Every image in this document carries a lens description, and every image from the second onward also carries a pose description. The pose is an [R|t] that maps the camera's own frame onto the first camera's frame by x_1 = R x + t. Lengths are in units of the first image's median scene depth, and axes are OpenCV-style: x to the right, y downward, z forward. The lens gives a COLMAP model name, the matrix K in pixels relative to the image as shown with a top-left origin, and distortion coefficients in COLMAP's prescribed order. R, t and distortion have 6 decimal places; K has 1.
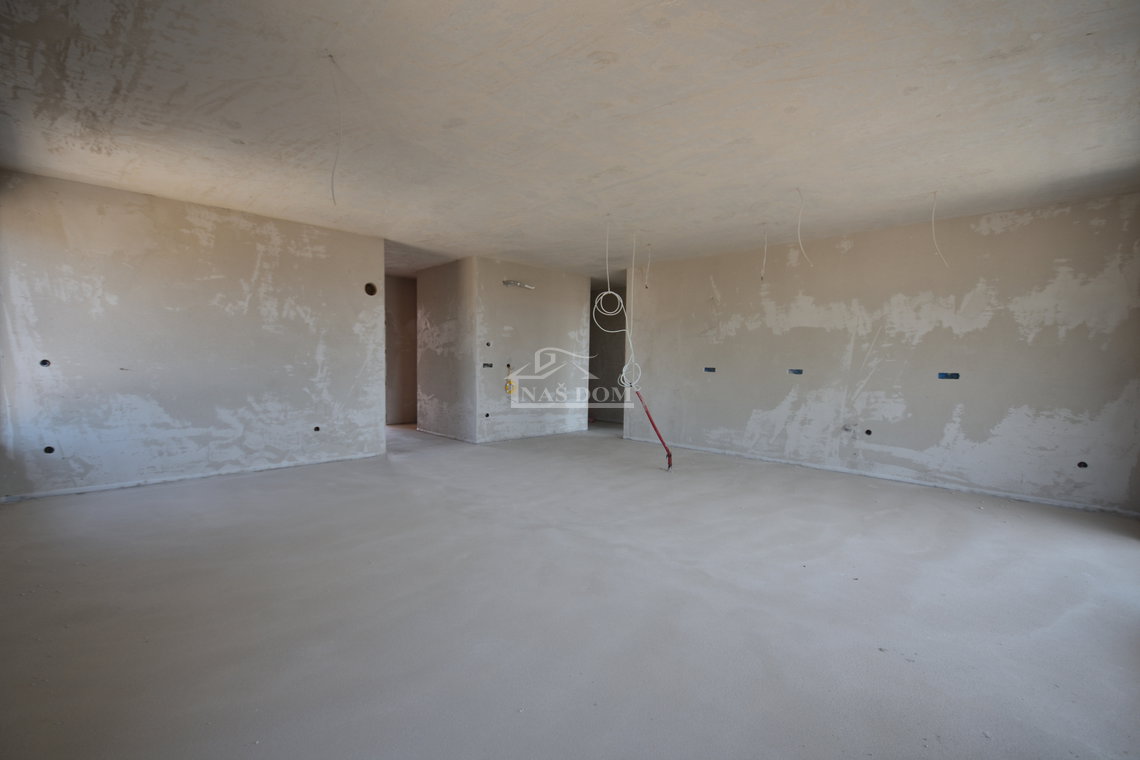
lens RADIAL K [[503.0, 0, 569.8], [0, 503.0, 383.7], [0, 0, 1]] dist [0.006740, -0.005418]
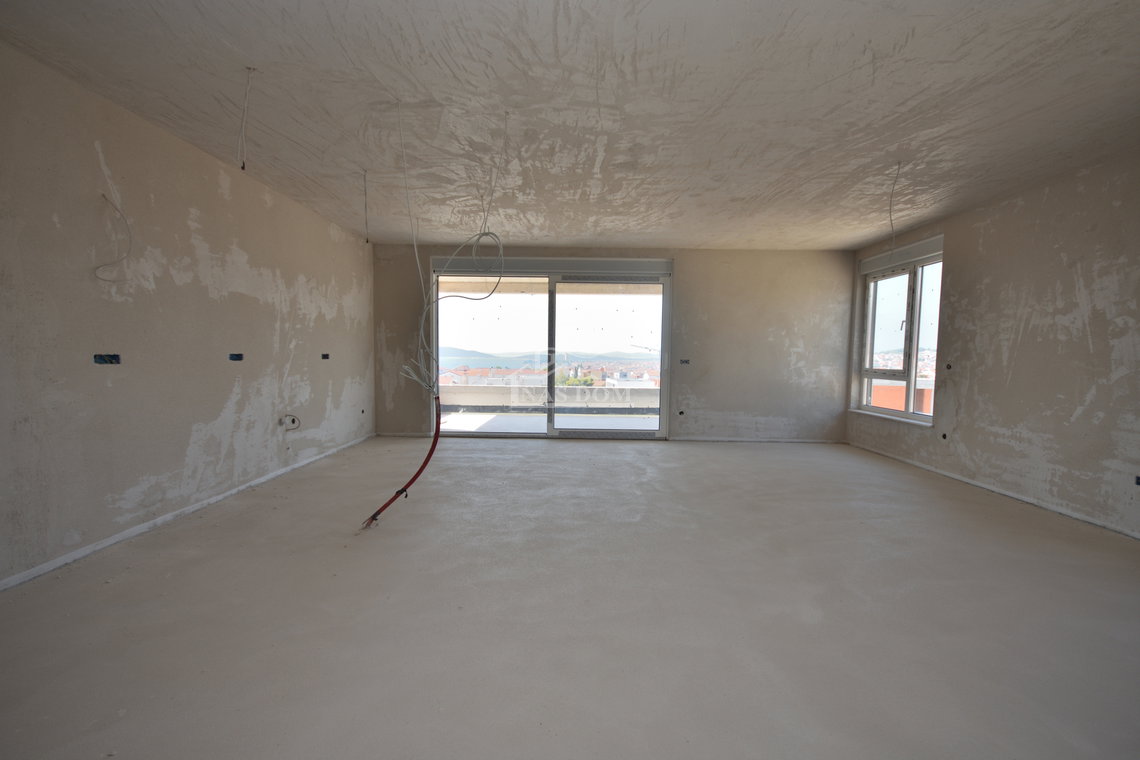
lens RADIAL K [[503.0, 0, 567.4], [0, 503.0, 384.4], [0, 0, 1]] dist [0.006740, -0.005418]
pose [[-0.703974, -0.069094, 0.706857, -0.381598], [0.007090, 0.994523, 0.104273, -0.058777], [-0.710191, 0.078417, -0.699628, 1.232313]]
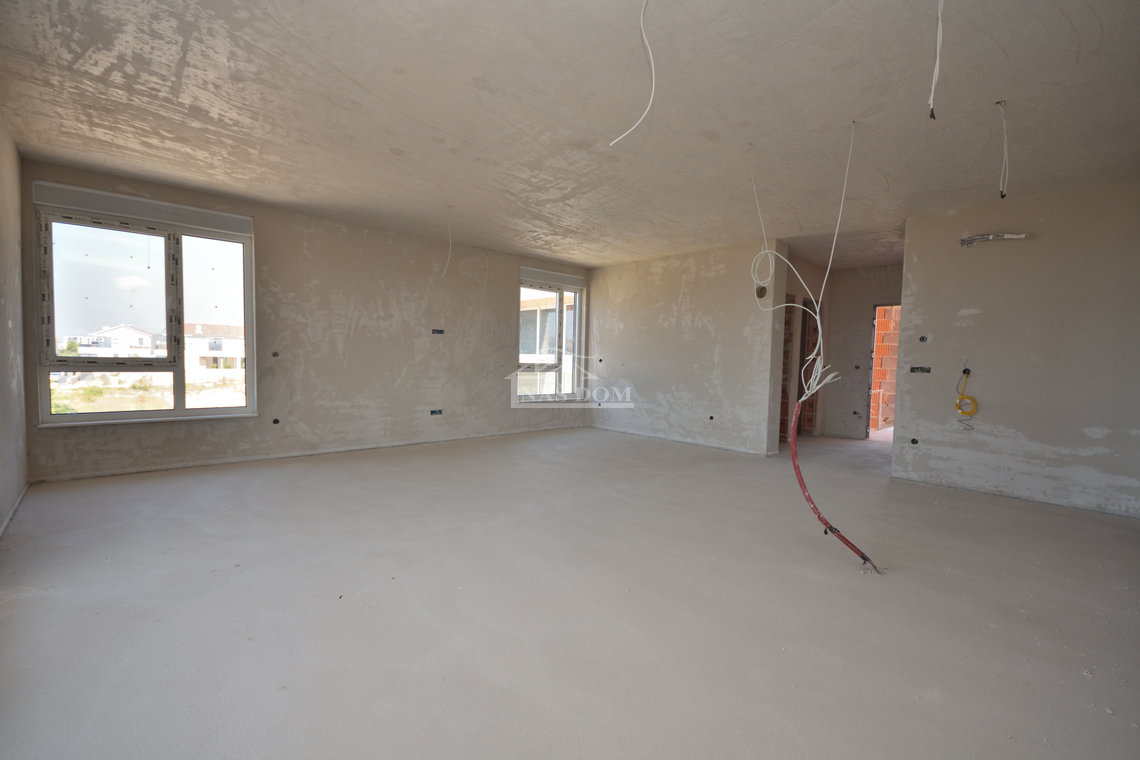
lens RADIAL K [[503.0, 0, 572.2], [0, 503.0, 381.6], [0, 0, 1]] dist [0.006740, -0.005418]
pose [[-0.030165, 0.029481, -0.999110, 0.697043], [-0.071457, 0.996944, 0.031575, -0.009856], [0.996987, 0.072345, -0.027966, 0.696553]]
